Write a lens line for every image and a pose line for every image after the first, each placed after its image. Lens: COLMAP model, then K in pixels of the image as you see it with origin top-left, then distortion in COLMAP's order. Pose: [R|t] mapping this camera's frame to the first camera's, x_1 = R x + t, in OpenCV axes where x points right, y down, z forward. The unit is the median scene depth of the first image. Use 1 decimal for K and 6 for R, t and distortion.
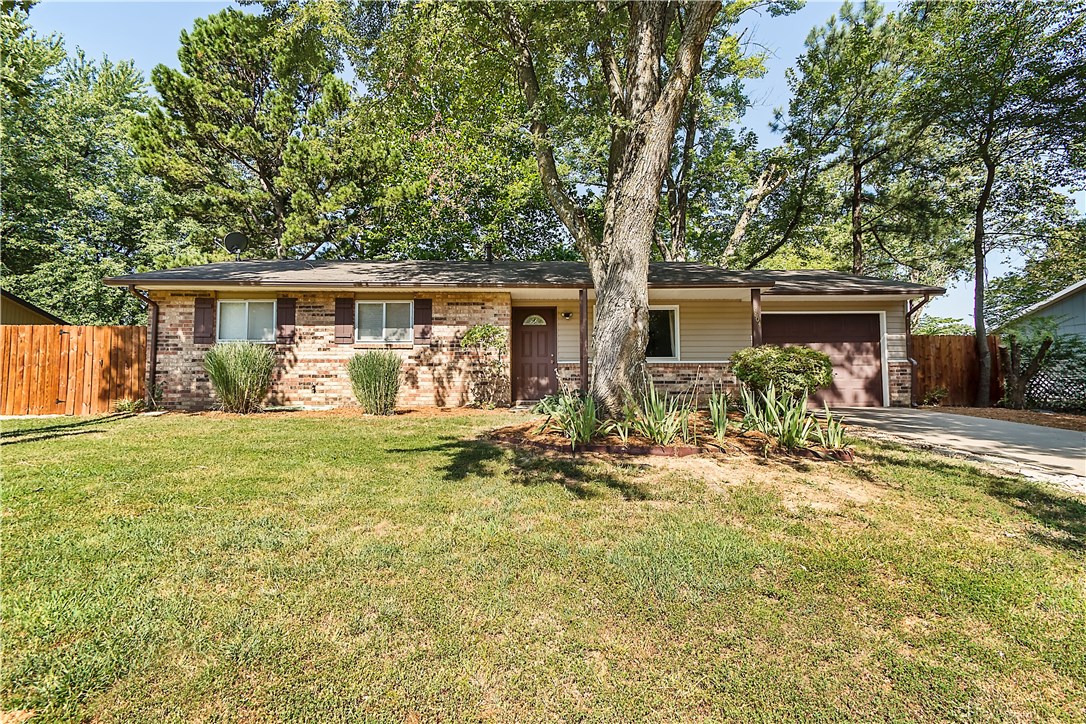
lens RADIAL K [[504.1, 0, 538.4], [0, 504.1, 361.1], [0, 0, 1]] dist [0.019008, -0.004151]
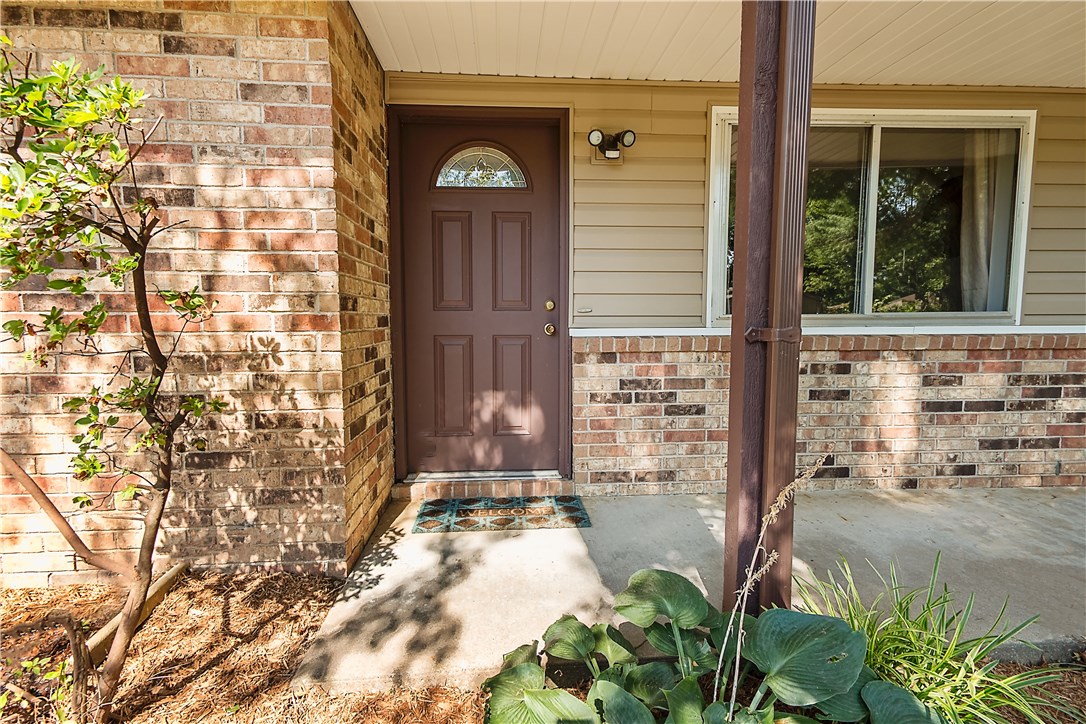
lens RADIAL K [[504.1, 0, 526.2], [0, 504.1, 355.2], [0, 0, 1]] dist [0.019008, -0.004151]
pose [[0.999353, -0.003246, 0.035822, 0.006444], [-0.001429, 0.991550, 0.129718, -0.021770], [-0.035940, -0.129686, 0.990904, 0.804013]]
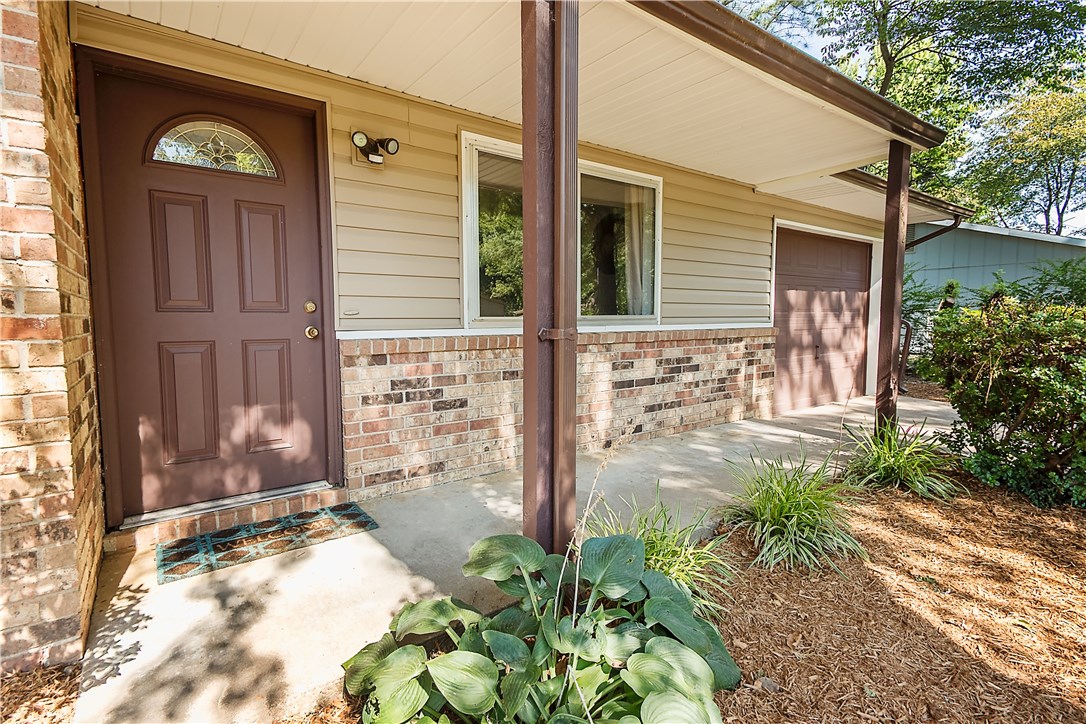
lens RADIAL K [[504.1, 0, 533.0], [0, 504.1, 355.6], [0, 0, 1]] dist [0.019008, -0.004151]
pose [[0.825281, -0.044266, 0.562984, -0.025559], [-0.028396, 0.992409, 0.119658, -0.022724], [-0.564007, -0.114738, 0.817760, 0.800115]]
